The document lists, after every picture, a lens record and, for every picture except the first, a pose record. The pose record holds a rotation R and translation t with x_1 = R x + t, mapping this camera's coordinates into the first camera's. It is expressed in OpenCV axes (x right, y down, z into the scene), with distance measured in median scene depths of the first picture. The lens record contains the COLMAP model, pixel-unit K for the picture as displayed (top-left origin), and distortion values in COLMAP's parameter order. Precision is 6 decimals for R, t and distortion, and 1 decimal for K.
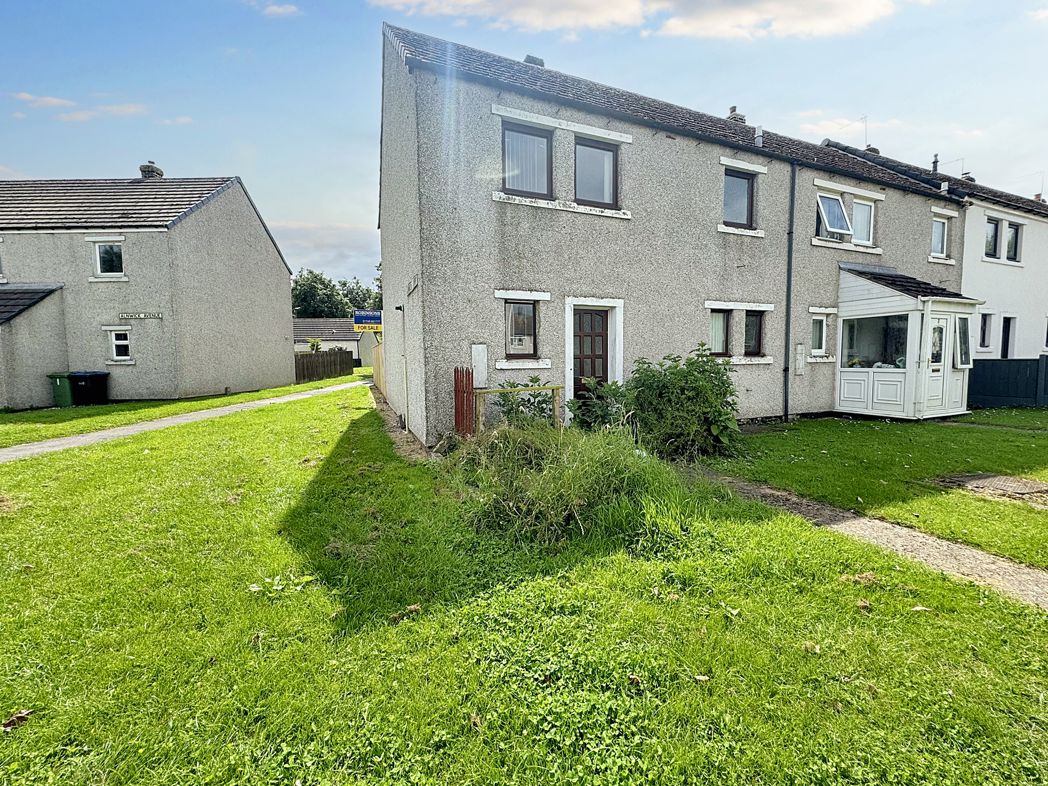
lens RADIAL K [[424.3, 0, 527.6], [0, 424.3, 382.5], [0, 0, 1]] dist [-0.001281, -0.000106]
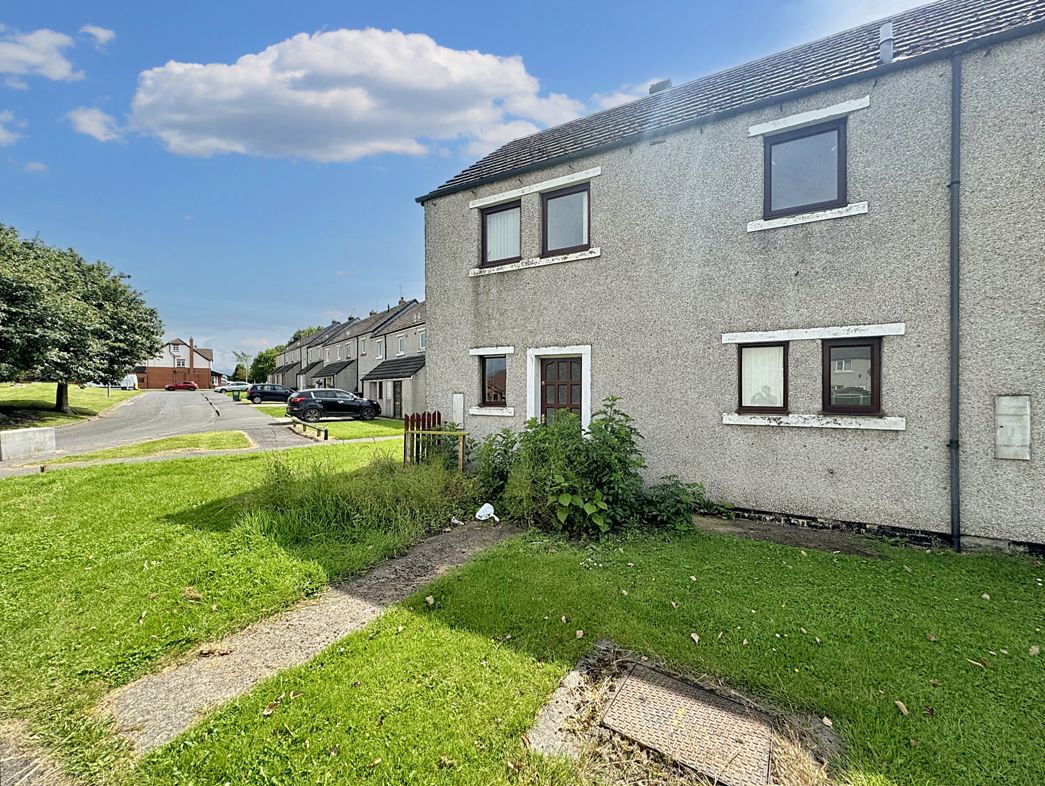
lens RADIAL K [[409.6, 0, 528.9], [0, 409.6, 398.0], [0, 0, 1]] dist [0.000744, -0.000061]
pose [[0.634360, 0.013952, -0.772912, 0.828060], [-0.067549, 0.997013, -0.037443, -0.041210], [0.770081, 0.075962, 0.633408, 0.356470]]
